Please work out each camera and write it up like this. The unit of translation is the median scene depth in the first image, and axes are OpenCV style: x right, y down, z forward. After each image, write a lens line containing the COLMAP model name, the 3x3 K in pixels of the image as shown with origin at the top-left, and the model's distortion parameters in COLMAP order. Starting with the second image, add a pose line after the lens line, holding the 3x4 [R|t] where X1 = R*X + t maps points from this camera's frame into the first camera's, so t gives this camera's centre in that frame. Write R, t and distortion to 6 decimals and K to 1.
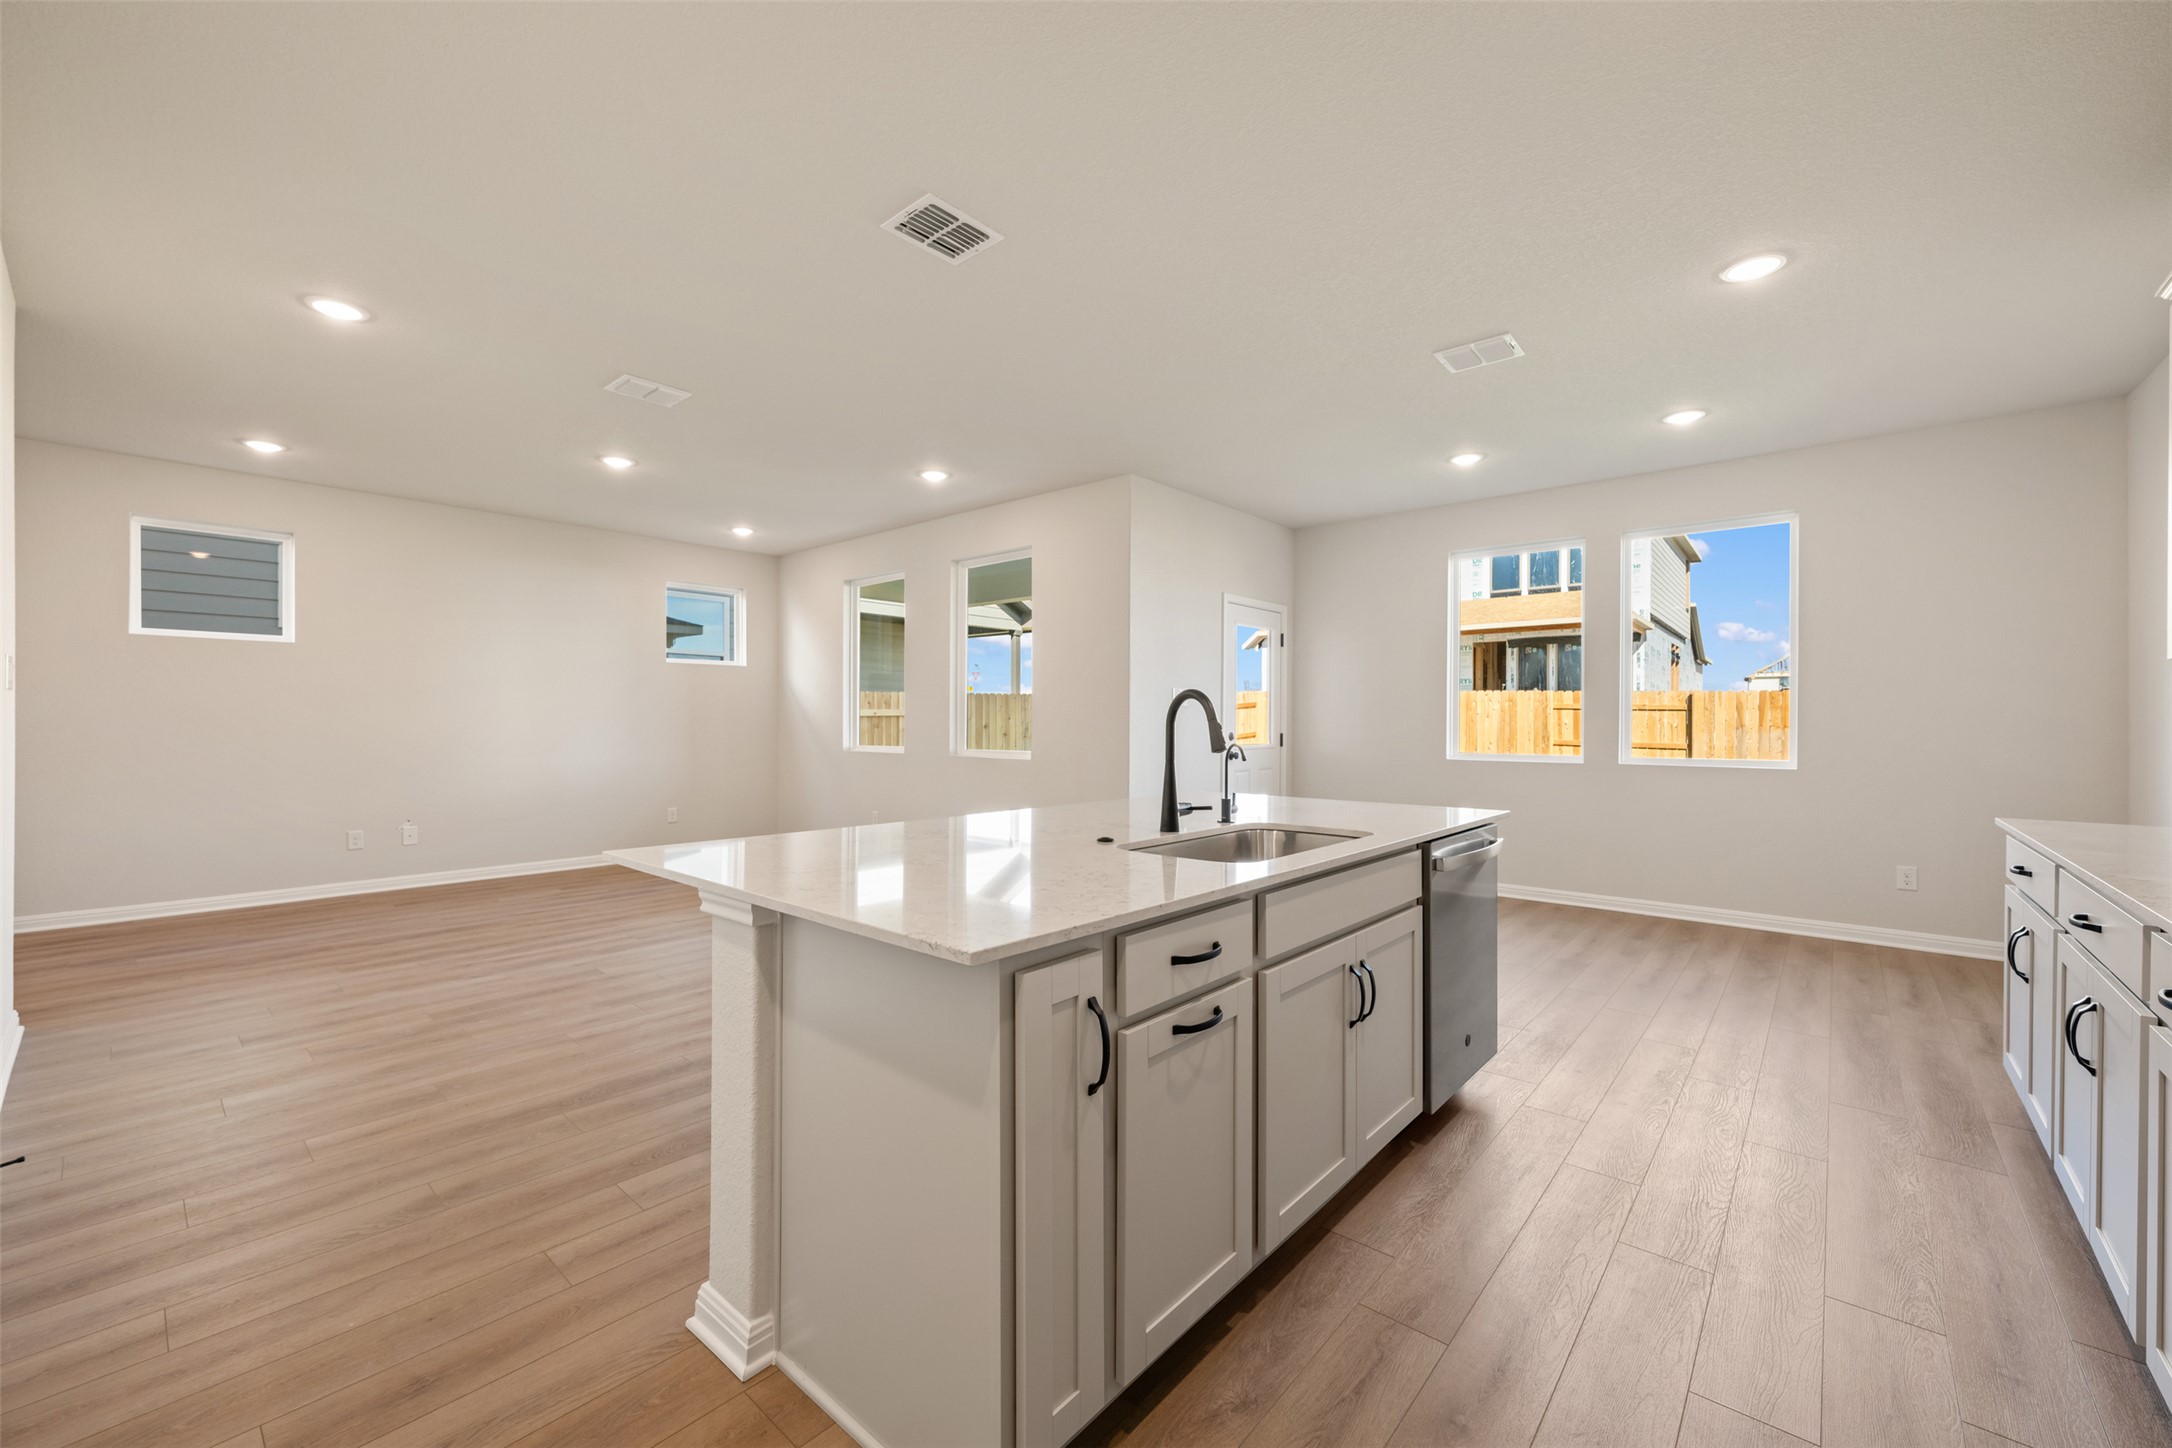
lens RADIAL K [[857.8, 0, 1085.6], [0, 857.8, 725.4], [0, 0, 1]] dist [-0.000372, -0.000964]
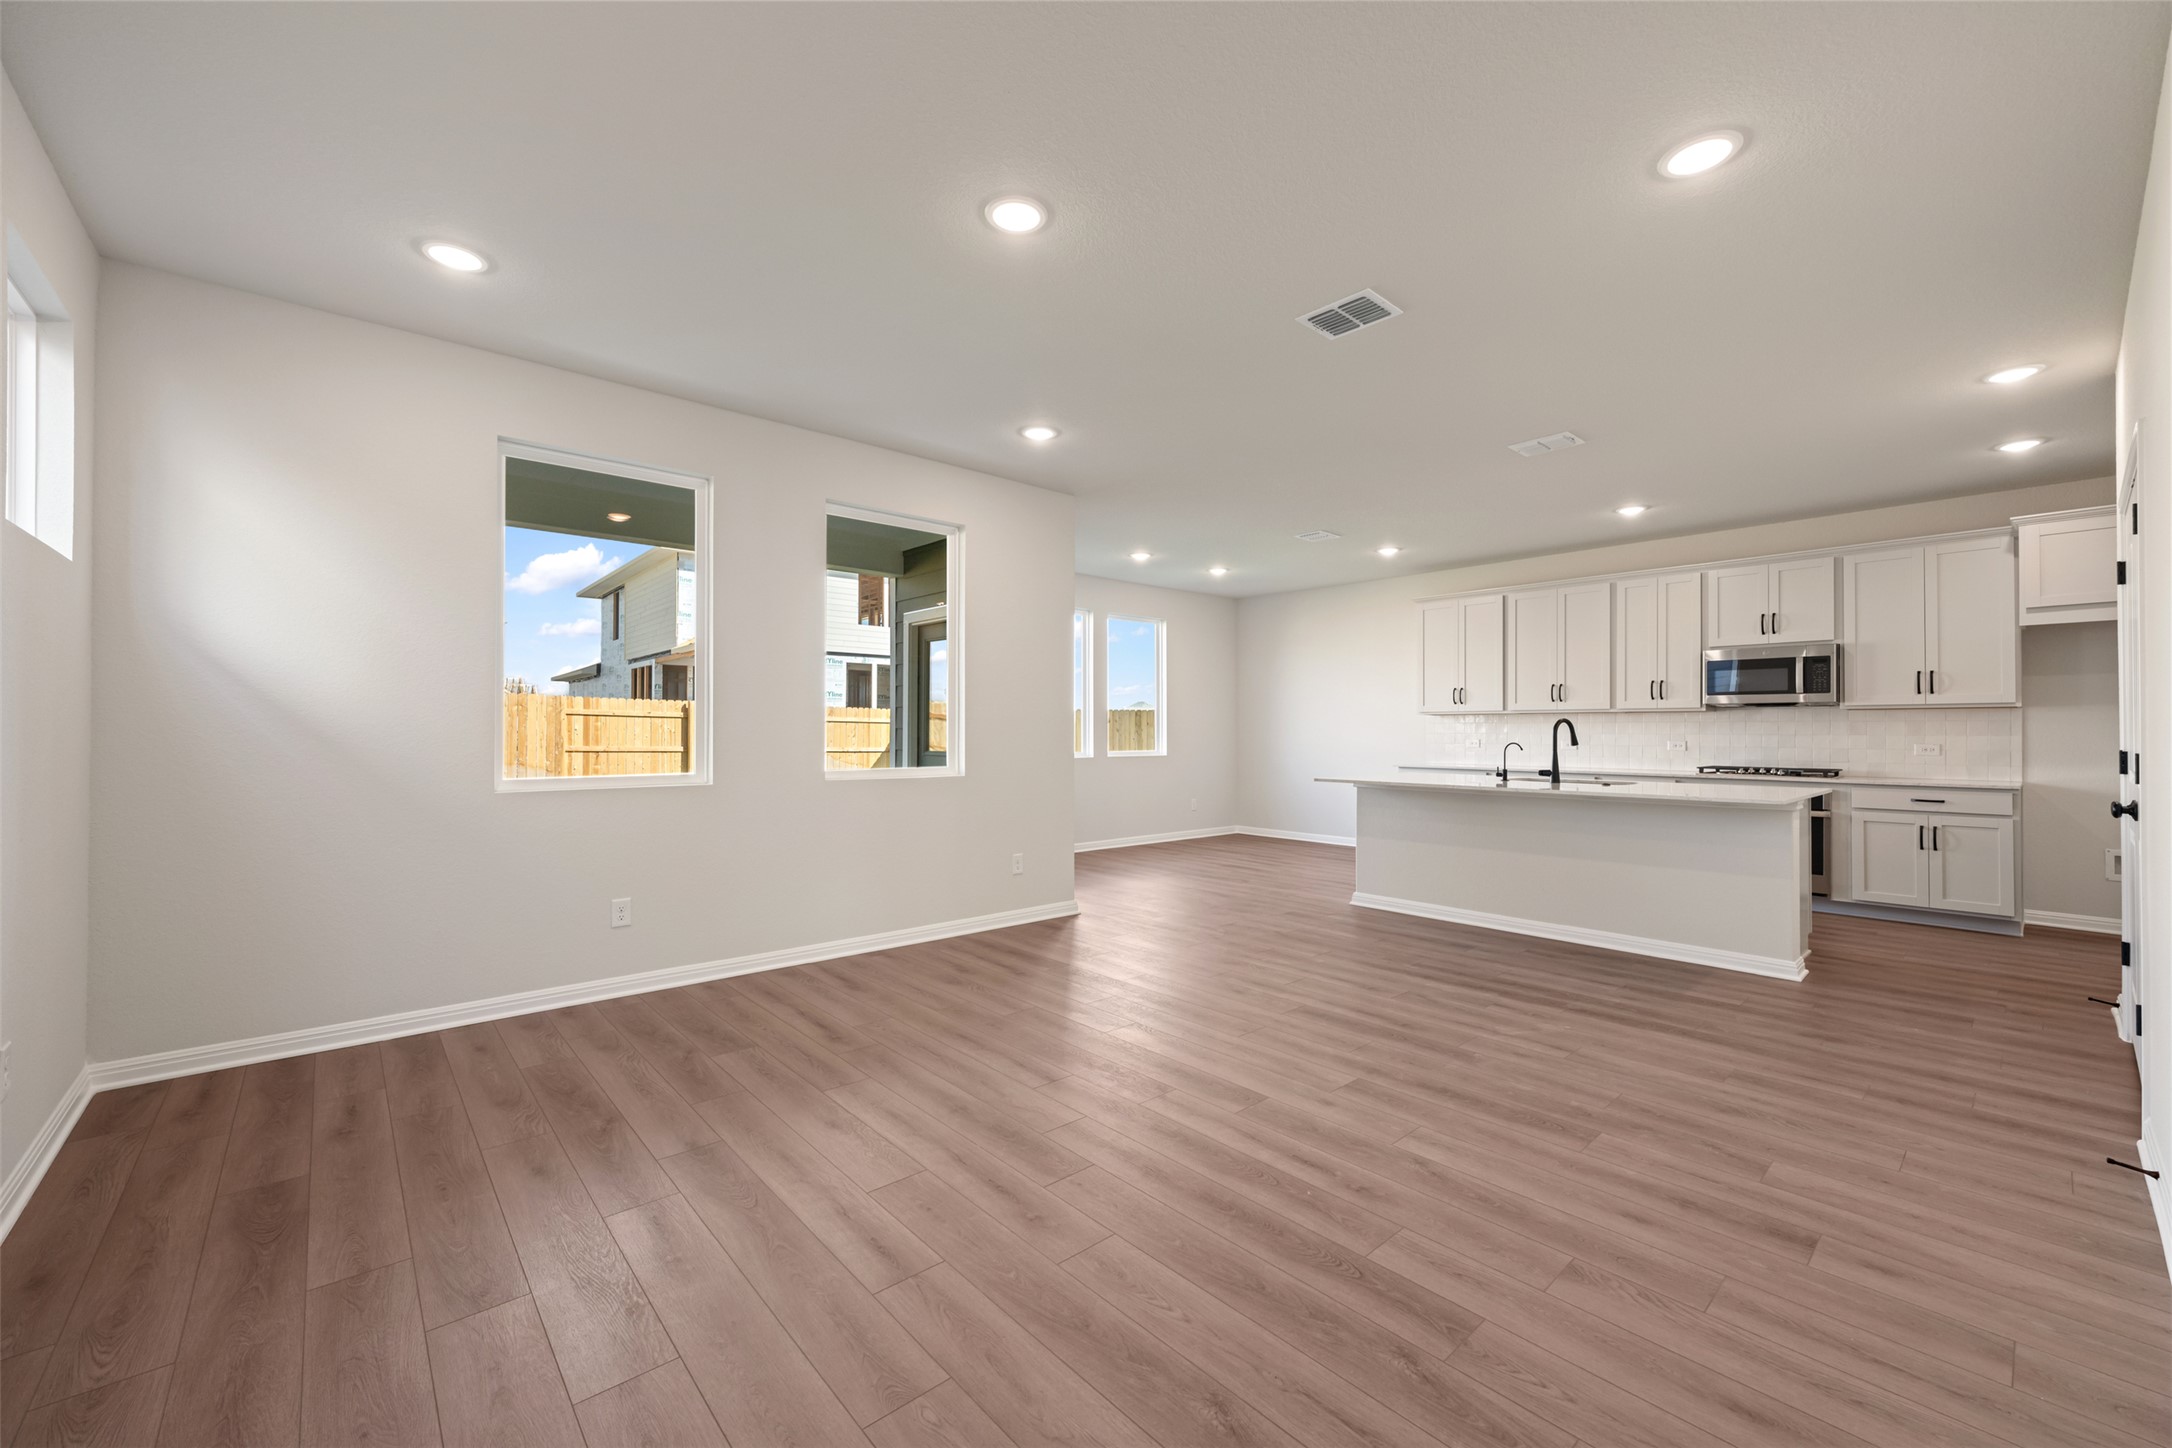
lens RADIAL K [[857.8, 0, 1091.8], [0, 857.8, 721.3], [0, 0, 1]] dist [-0.000372, -0.000964]
pose [[0.118523, 0.008601, 0.992914, -1.517991], [0.001803, 0.999959, -0.008877, -0.009627], [-0.992950, 0.002842, 0.118503, 1.314760]]
